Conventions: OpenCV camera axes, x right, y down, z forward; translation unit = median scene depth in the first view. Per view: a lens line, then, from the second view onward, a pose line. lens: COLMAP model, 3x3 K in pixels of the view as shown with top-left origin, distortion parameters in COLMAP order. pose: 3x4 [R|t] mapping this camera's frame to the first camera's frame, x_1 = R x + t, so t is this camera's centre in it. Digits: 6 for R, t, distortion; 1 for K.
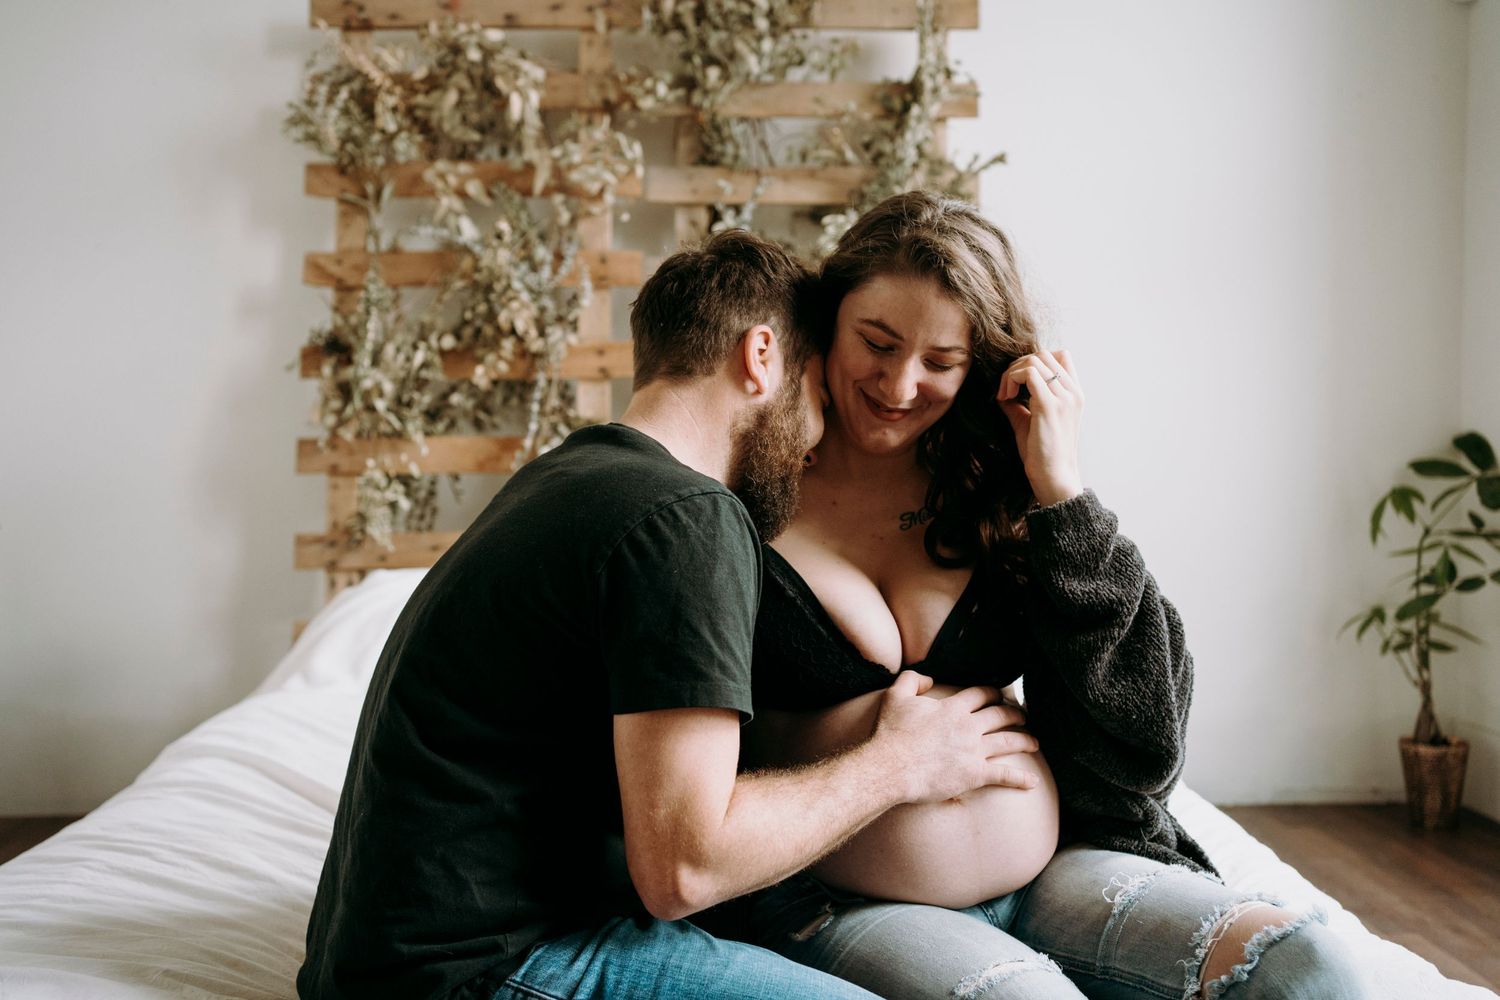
lens RADIAL K [[1515.9, 0, 741.6], [0, 1515.9, 492.2], [0, 0, 1]] dist [0.008171, 0.000000]
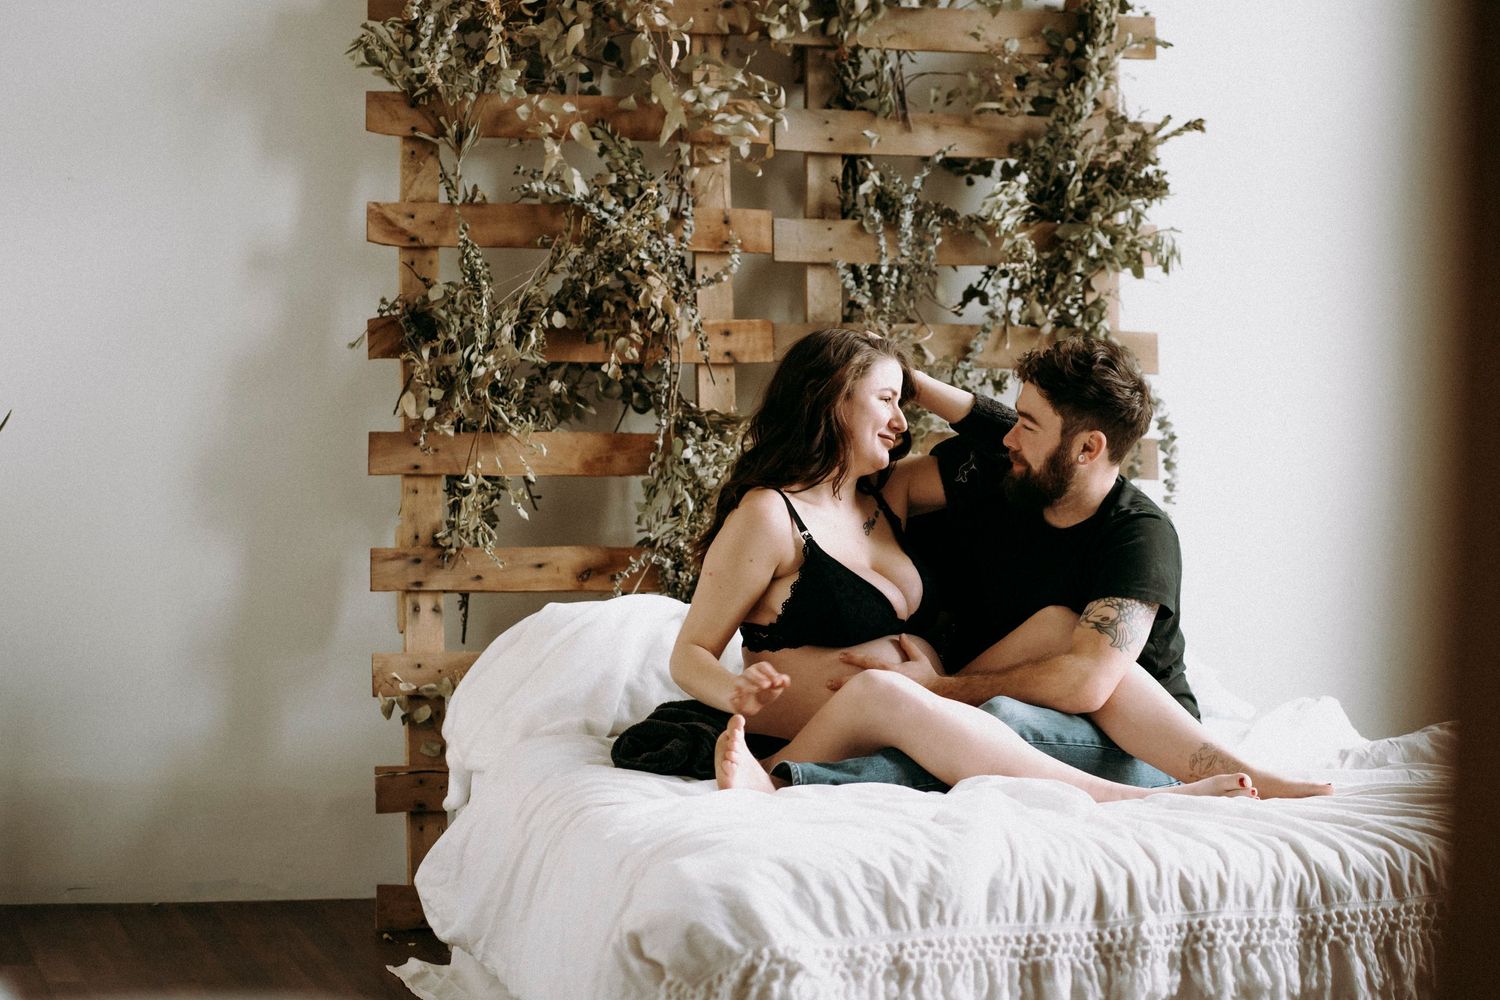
lens RADIAL K [[4114.8, 0, 794.7], [0, 4114.8, 476.5], [0, 0, 1]] dist [0.007703, 0.000000]
pose [[0.973650, 0.008635, 0.227885, -0.569990], [-0.012587, 0.999794, 0.015894, -0.049239], [-0.227701, -0.018344, 0.973558, -1.211802]]
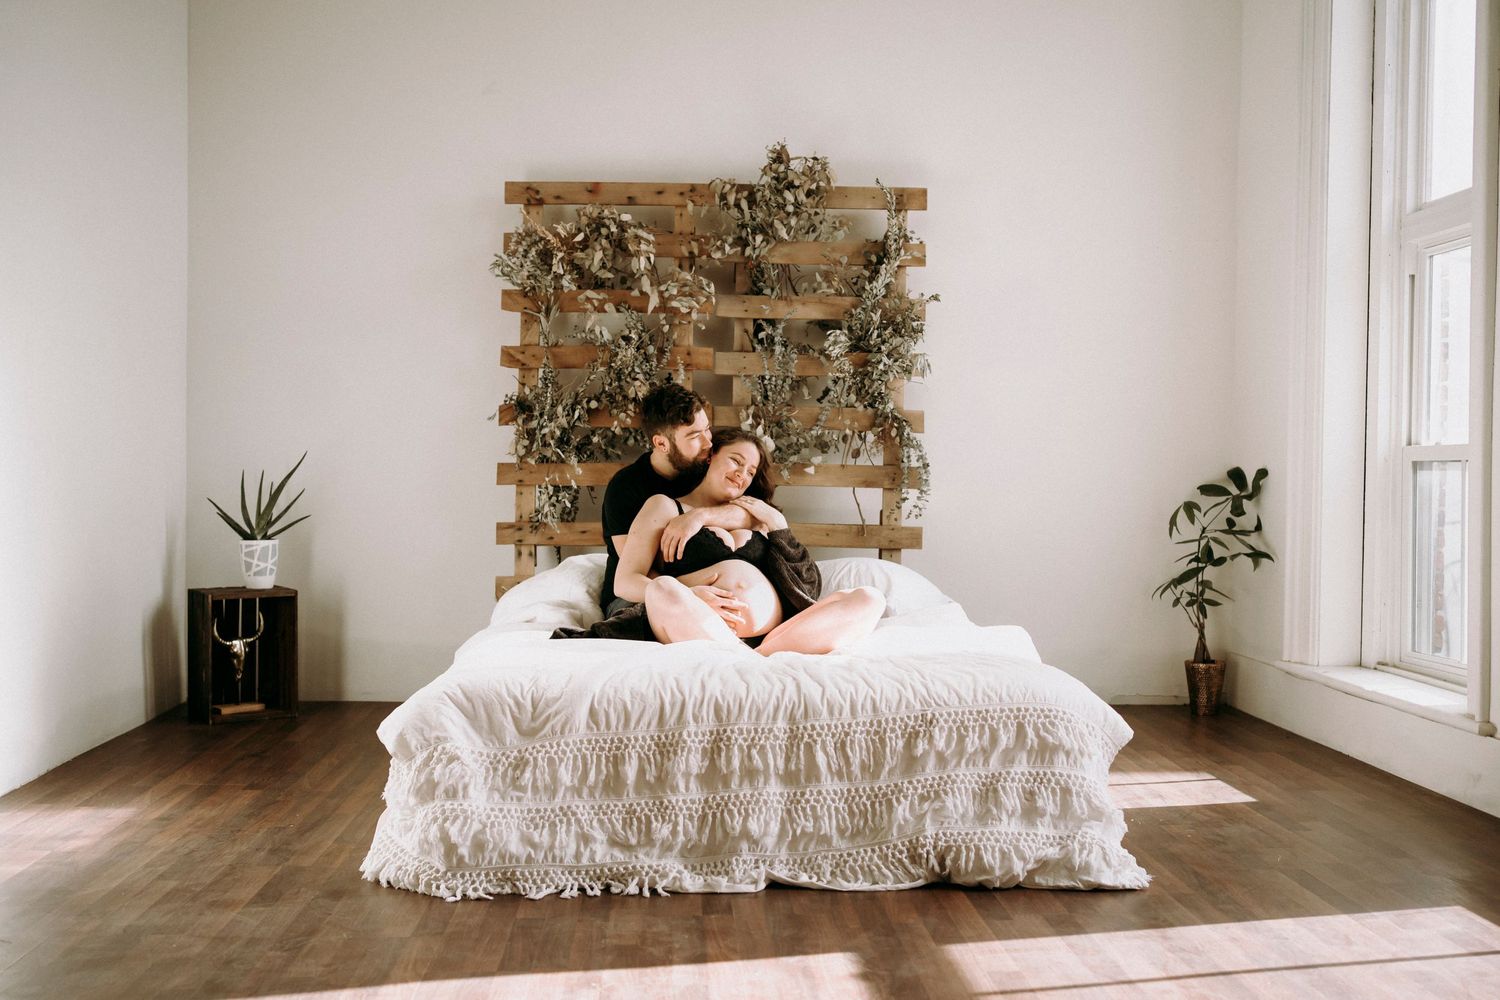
lens RADIAL K [[1651.9, 0, 768.1], [0, 1651.9, 507.0], [0, 0, 1]] dist [-0.015550, 0.000000]
pose [[0.999699, 0.011744, 0.021521, -0.043536], [-0.011805, 0.999927, 0.002698, 0.002982], [-0.021488, -0.002951, 0.999765, -0.742259]]
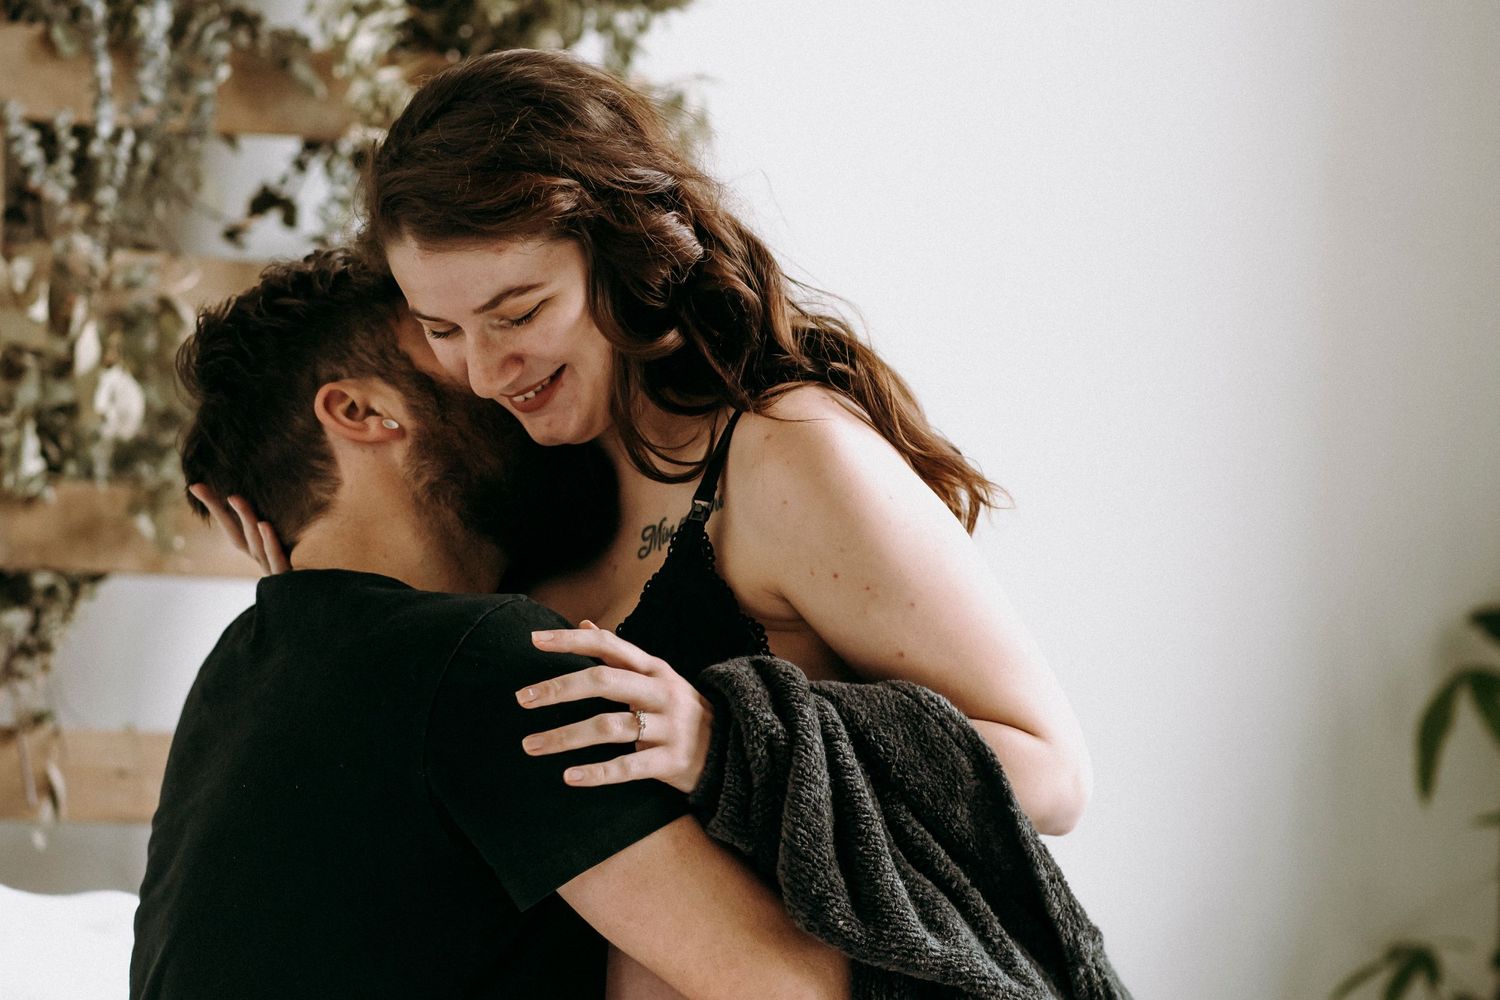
lens RADIAL K [[5439.6, 0, 825.5], [0, 5439.6, 351.0], [0, 0, 1]] dist [0.067284, 0.000000]
pose [[0.888669, 0.054126, 0.455344, -0.470748], [-0.028762, 0.997633, -0.062455, 0.009300], [-0.457646, 0.042405, 0.888123, -0.327442]]
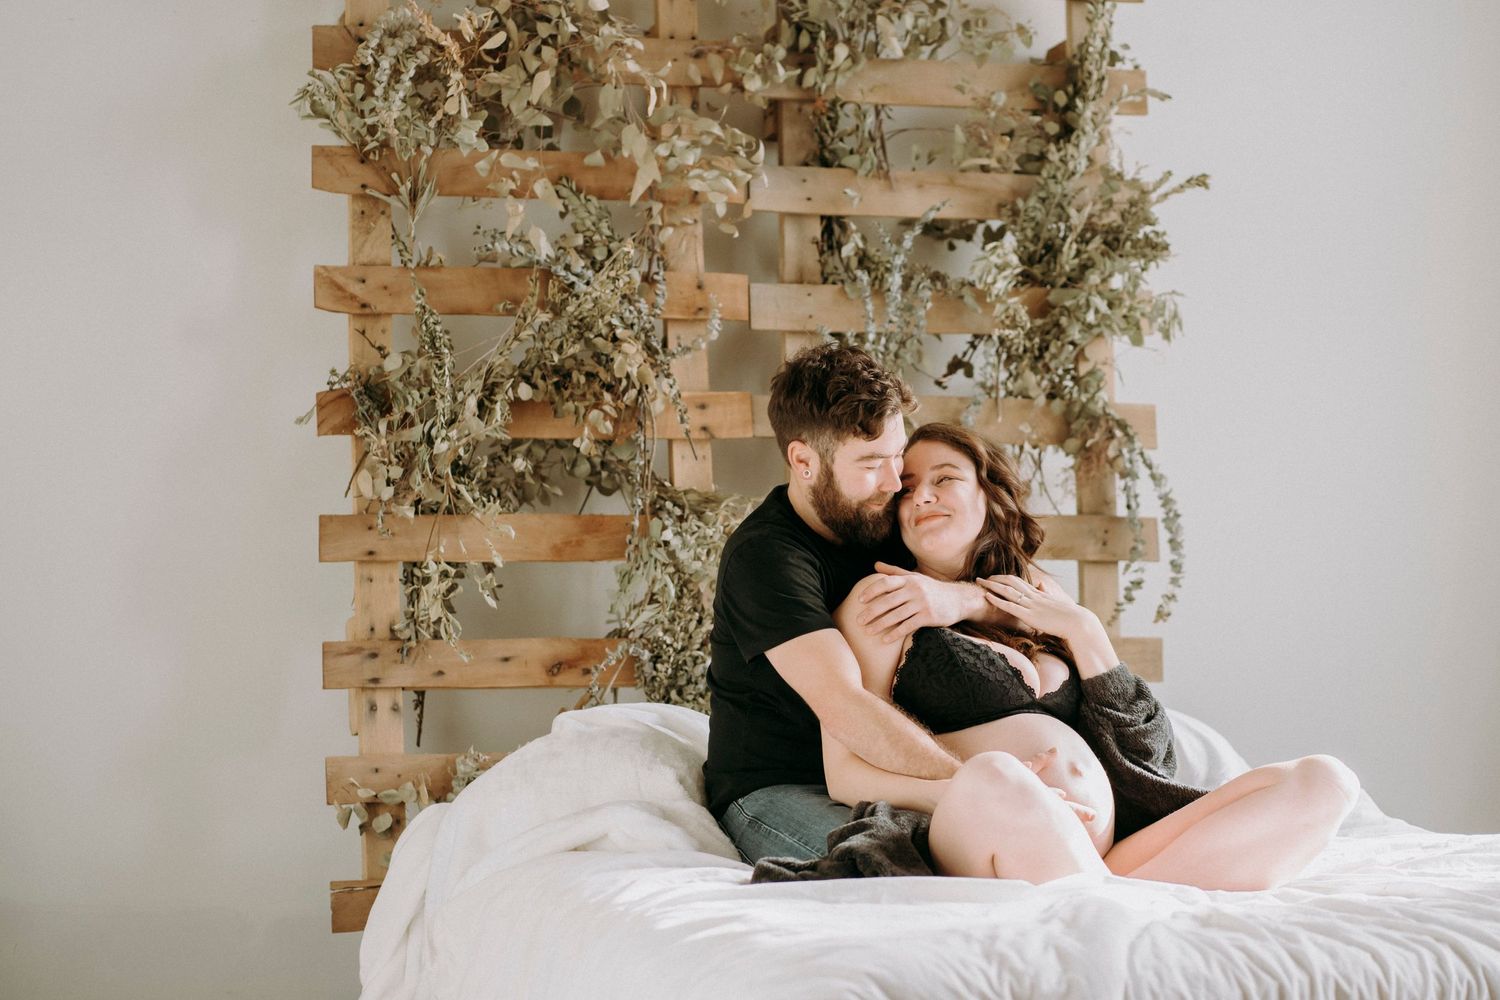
lens RADIAL K [[3738.9, 0, 744.8], [0, 3738.9, 494.0], [0, 0, 1]] dist [0.035255, 0.000000]
pose [[0.960099, 0.007350, 0.279562, -0.602482], [-0.001461, 0.999773, -0.021266, -0.006747], [-0.279655, 0.020009, 0.959892, -0.832217]]
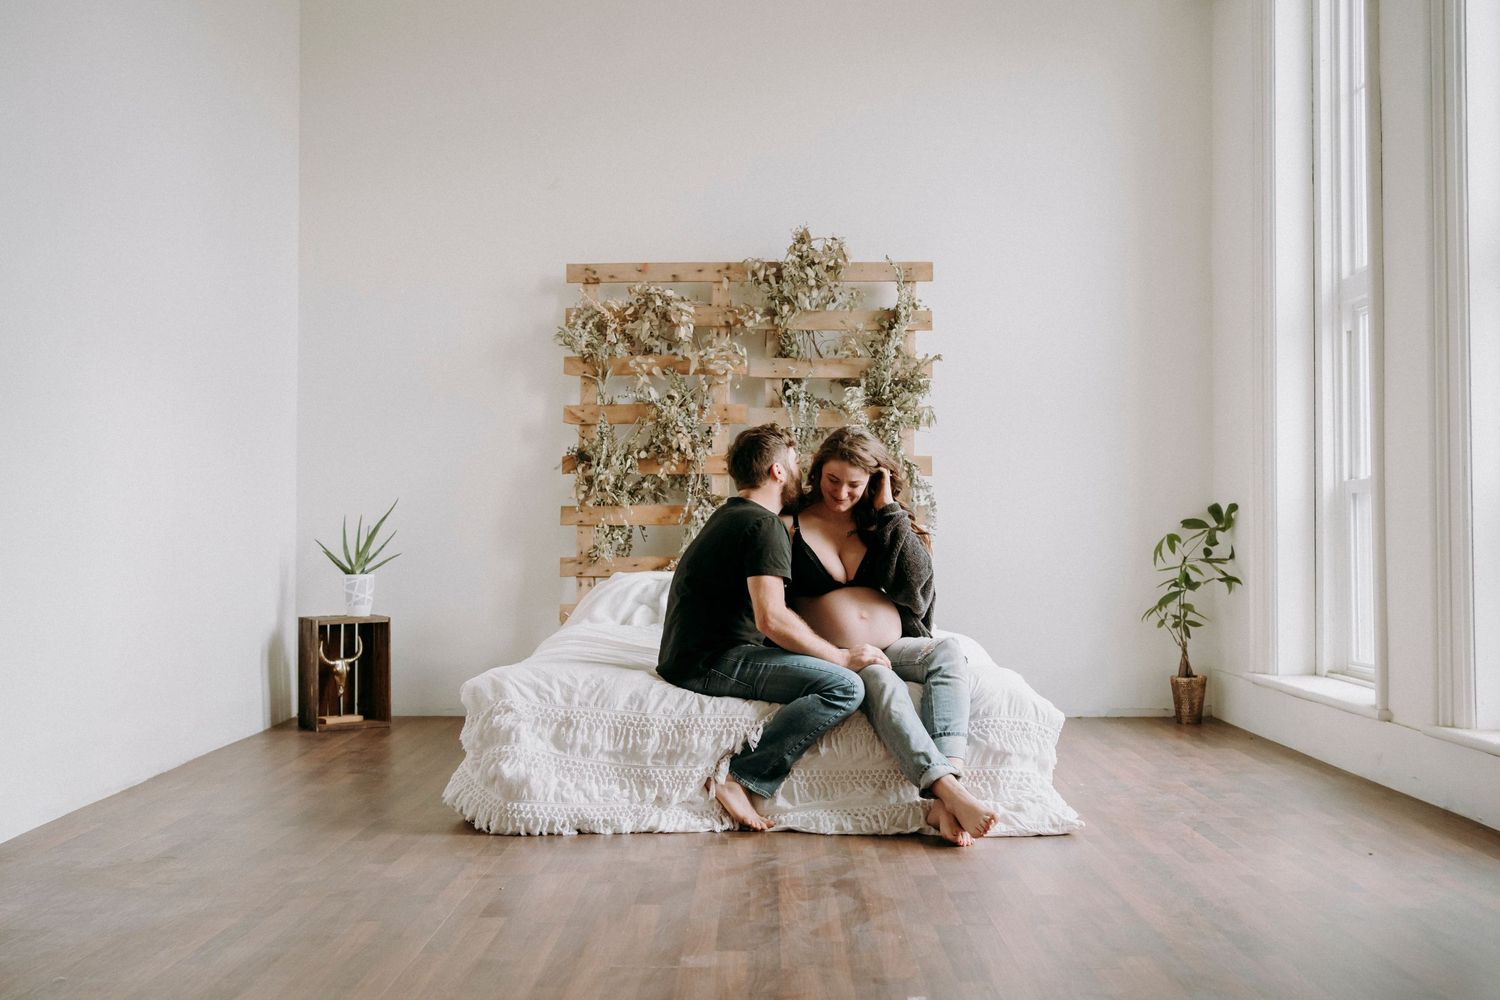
lens RADIAL K [[1651.9, 0, 758.7], [0, 1651.9, 498.7], [0, 0, 1]] dist [-0.015550, 0.000000]
pose [[0.999308, 0.000639, -0.037193, 0.023122], [-0.002001, 0.999329, -0.036572, 0.028358], [0.037145, 0.036621, 0.998639, -0.995125]]
